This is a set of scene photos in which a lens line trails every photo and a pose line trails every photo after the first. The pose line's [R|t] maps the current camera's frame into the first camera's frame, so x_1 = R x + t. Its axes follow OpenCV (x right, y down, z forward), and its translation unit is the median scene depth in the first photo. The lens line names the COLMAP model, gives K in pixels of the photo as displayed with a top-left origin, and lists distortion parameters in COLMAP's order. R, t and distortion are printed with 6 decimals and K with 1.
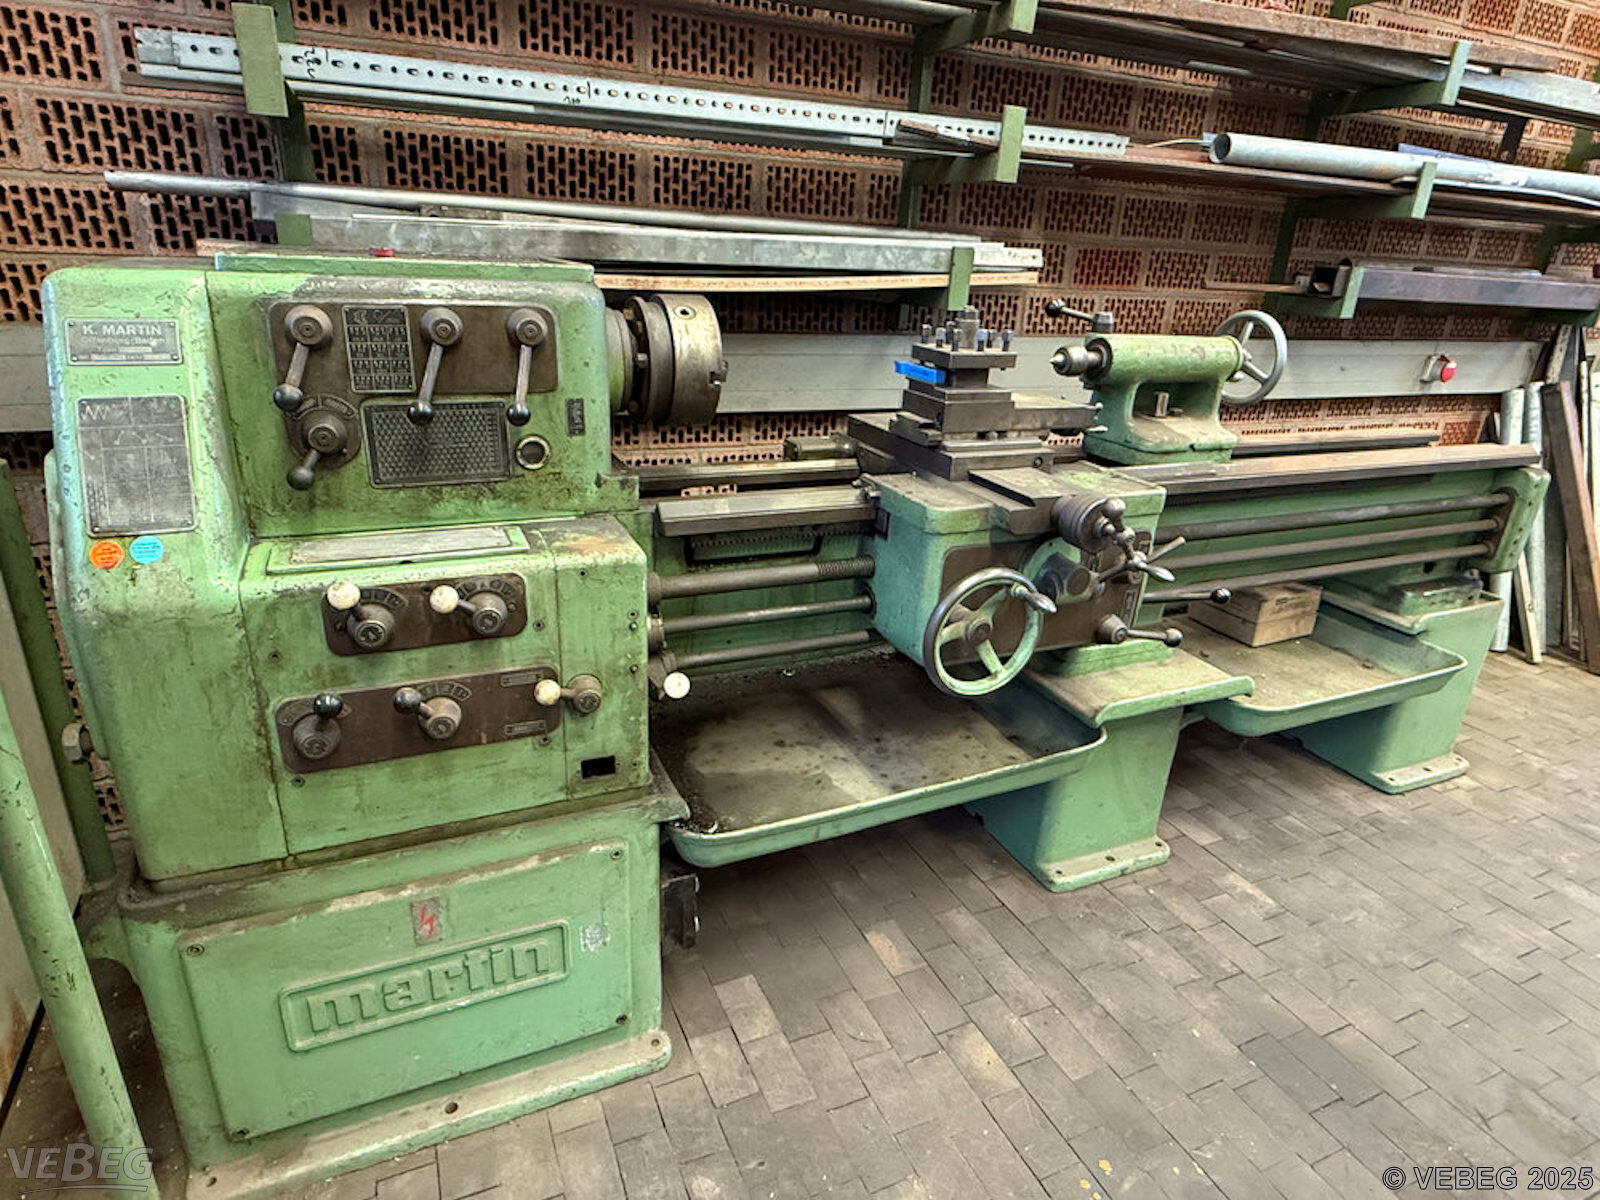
lens RADIAL K [[899.3, 0, 790.5], [0, 899.3, 603.6], [0, 0, 1]] dist [0.001877, 0.000888]
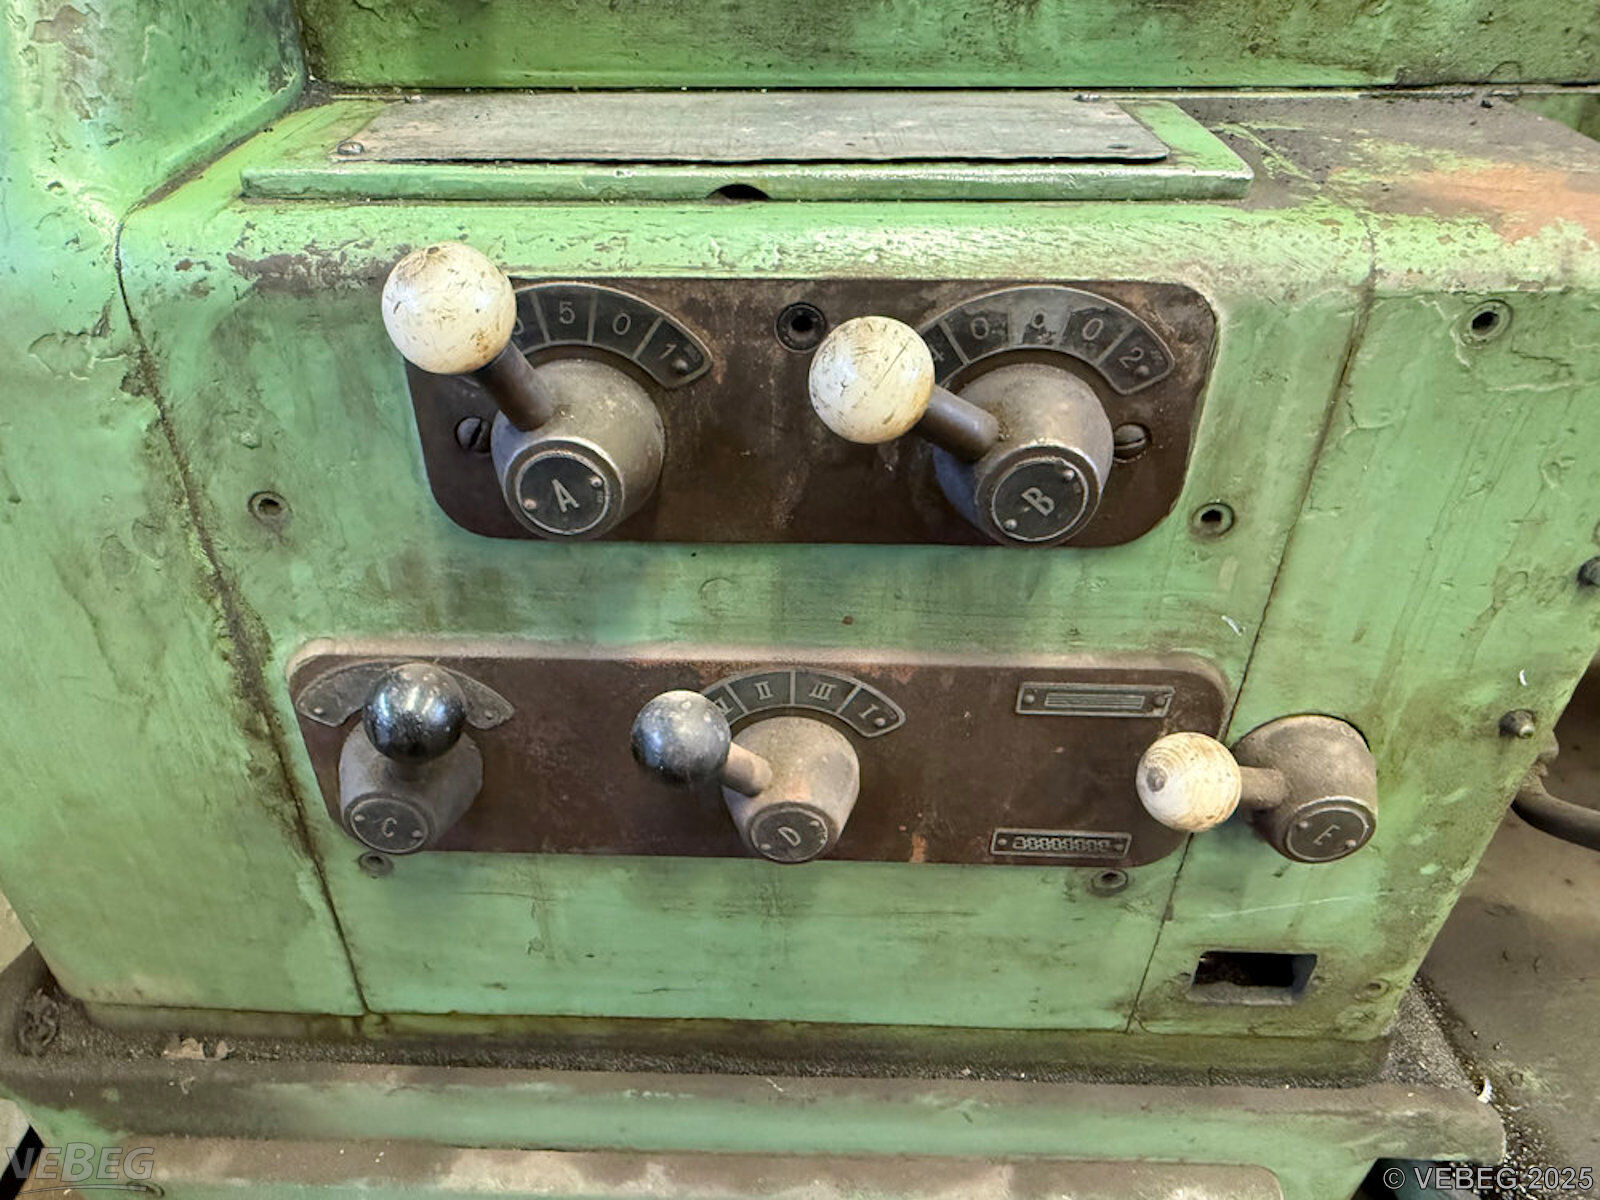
lens RADIAL K [[1129.5, 0, 742.3], [0, 1129.5, 589.8], [0, 0, 1]] dist [-0.006072, 0.006327]
pose [[0.895825, 0.207902, -0.392777, -0.278400], [-0.116832, 0.962910, 0.243218, -0.016929], [0.428774, -0.171992, 0.886889, 0.694764]]
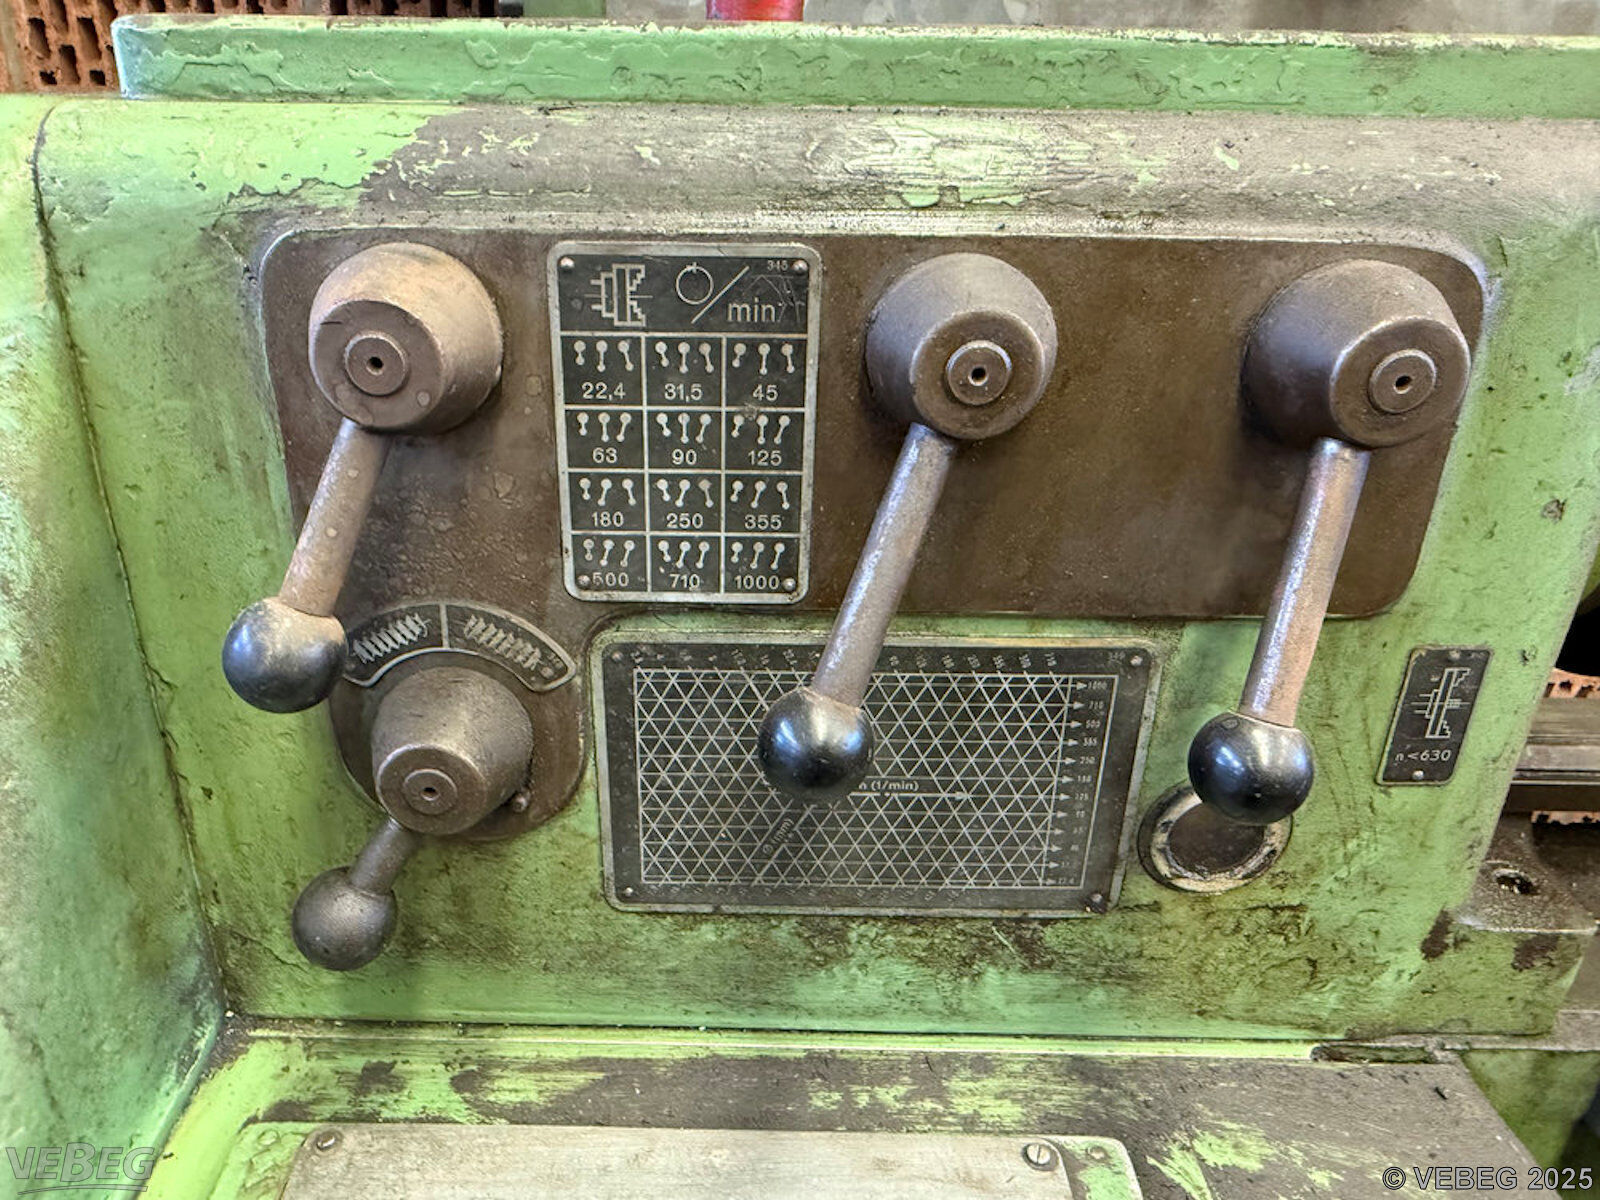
lens RADIAL K [[1129.5, 0, 744.7], [0, 1129.5, 600.1], [0, 0, 1]] dist [-0.006072, 0.006327]
pose [[0.907762, 0.140801, -0.395150, -0.319767], [-0.129116, 0.990038, 0.056158, -0.255464], [0.399121, 0.000042, 0.916898, 0.734369]]
